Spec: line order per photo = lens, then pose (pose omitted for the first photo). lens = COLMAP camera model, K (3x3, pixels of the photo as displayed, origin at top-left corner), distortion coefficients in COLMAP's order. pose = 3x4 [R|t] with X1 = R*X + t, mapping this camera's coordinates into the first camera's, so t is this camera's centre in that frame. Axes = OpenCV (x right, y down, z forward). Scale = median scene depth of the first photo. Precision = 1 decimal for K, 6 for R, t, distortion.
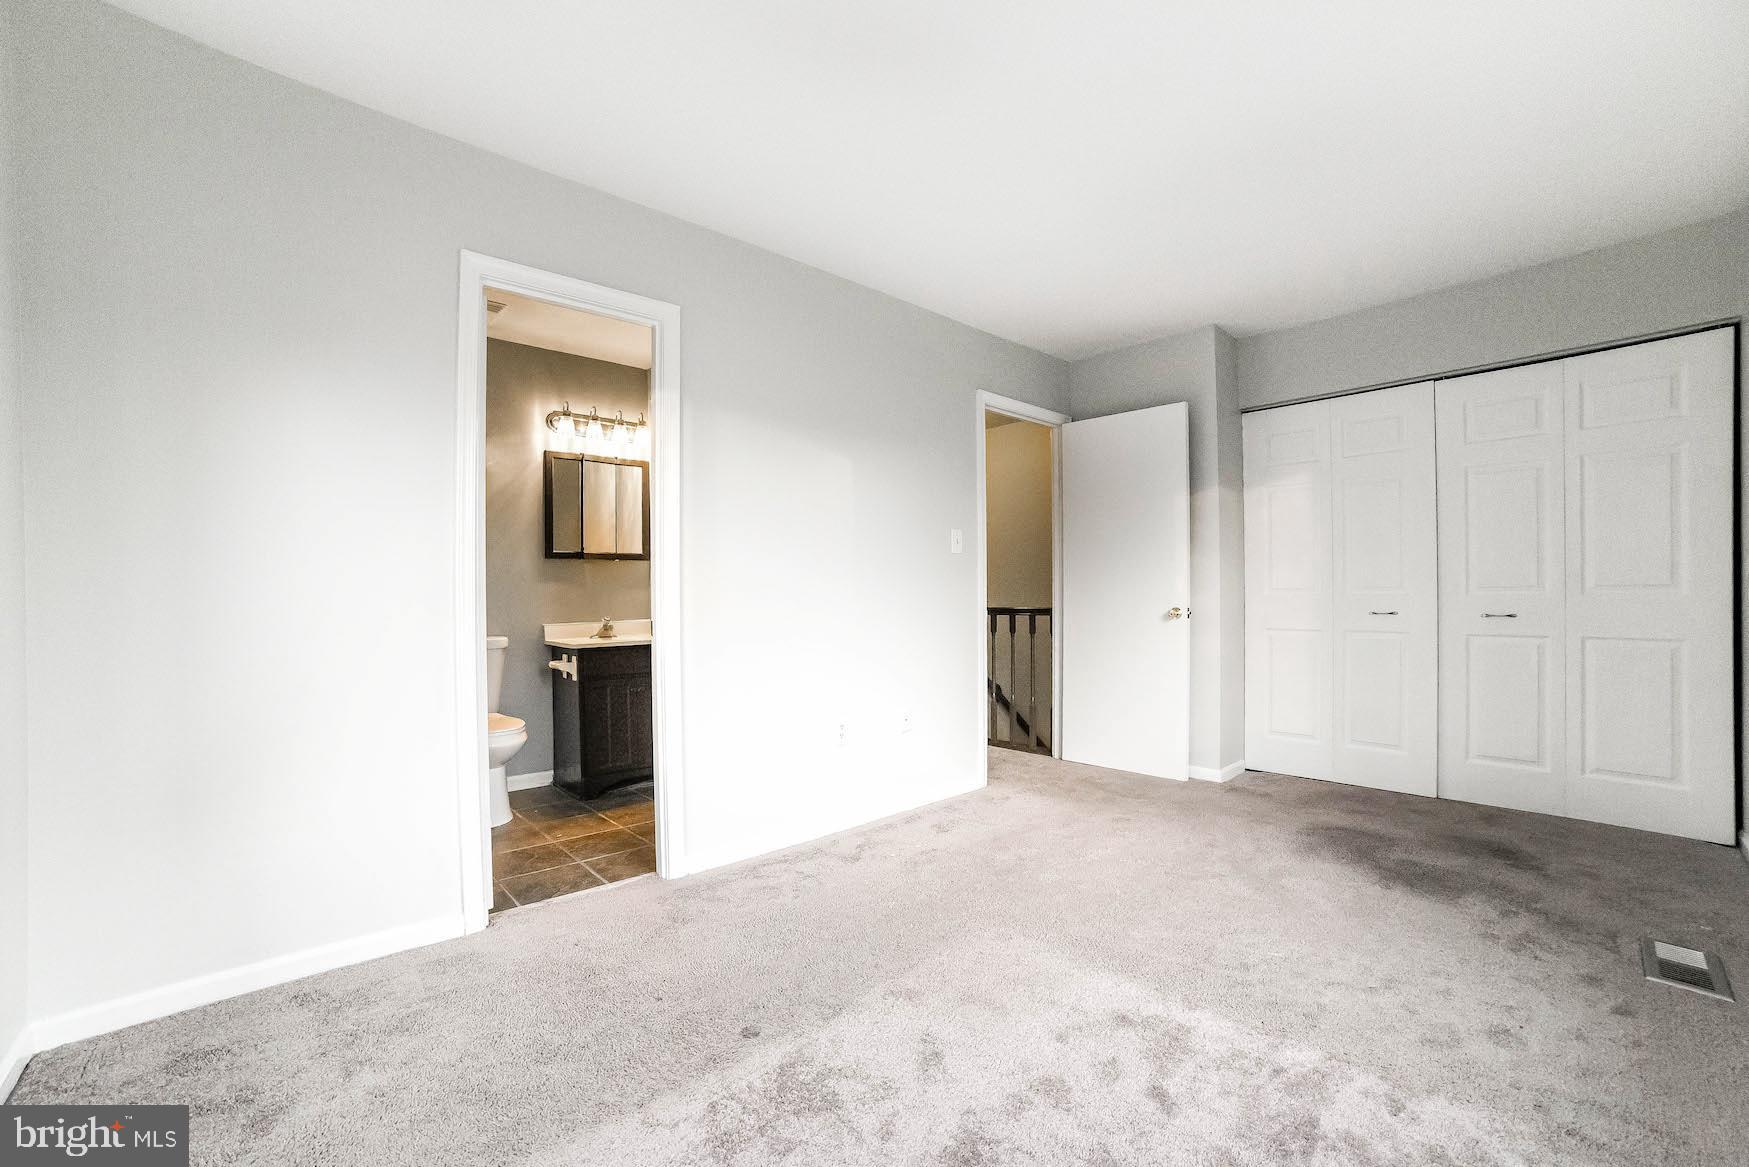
lens RADIAL K [[708.4, 0, 874.9], [0, 708.4, 597.5], [0, 0, 1]] dist [-0.089442, 0.033919]
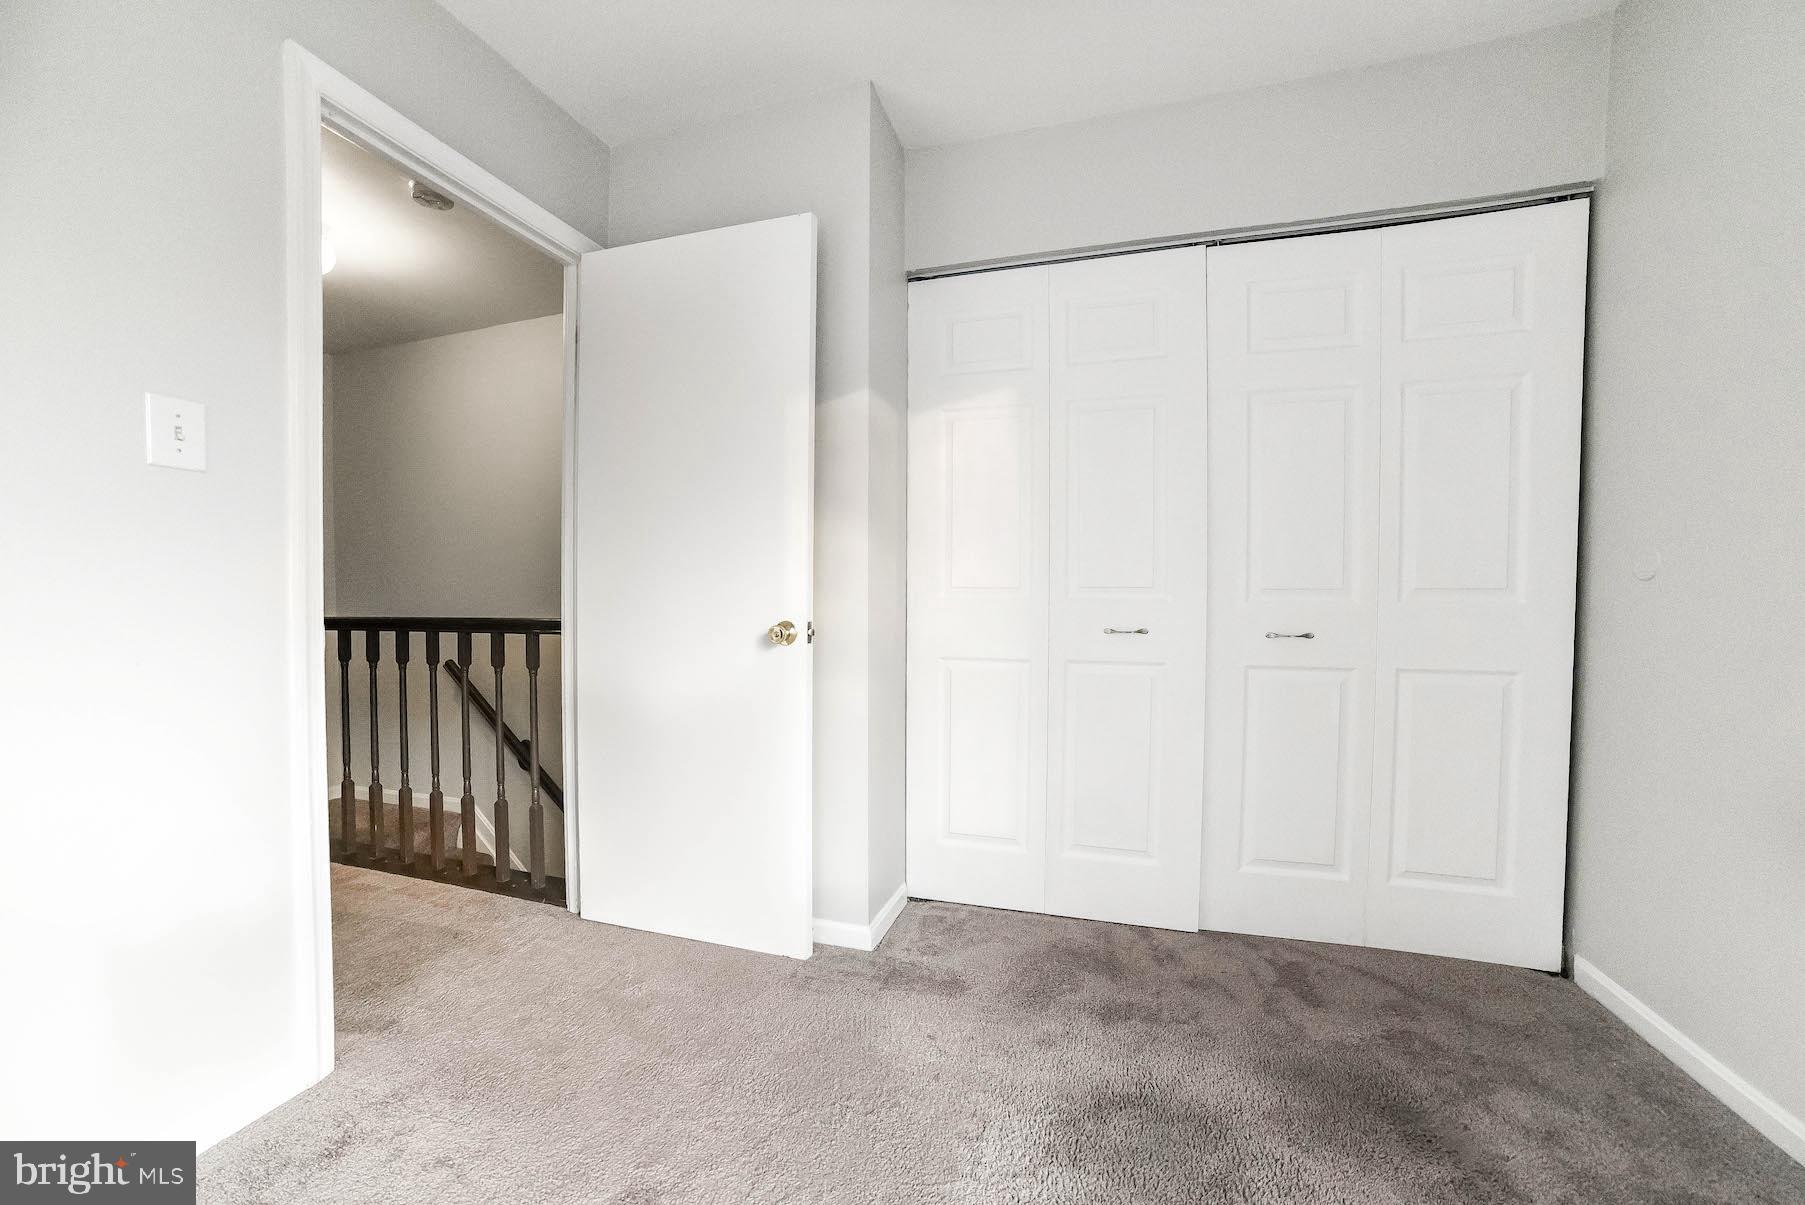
lens RADIAL K [[731.0, 0, 902.9], [0, 731.0, 617.0], [0, 0, 1]] dist [-0.089442, 0.033919]
pose [[0.867528, -0.000778, 0.497389, 0.246089], [-0.009047, 0.999809, 0.017343, 0.001339], [-0.497307, -0.019546, 0.867355, 0.508865]]
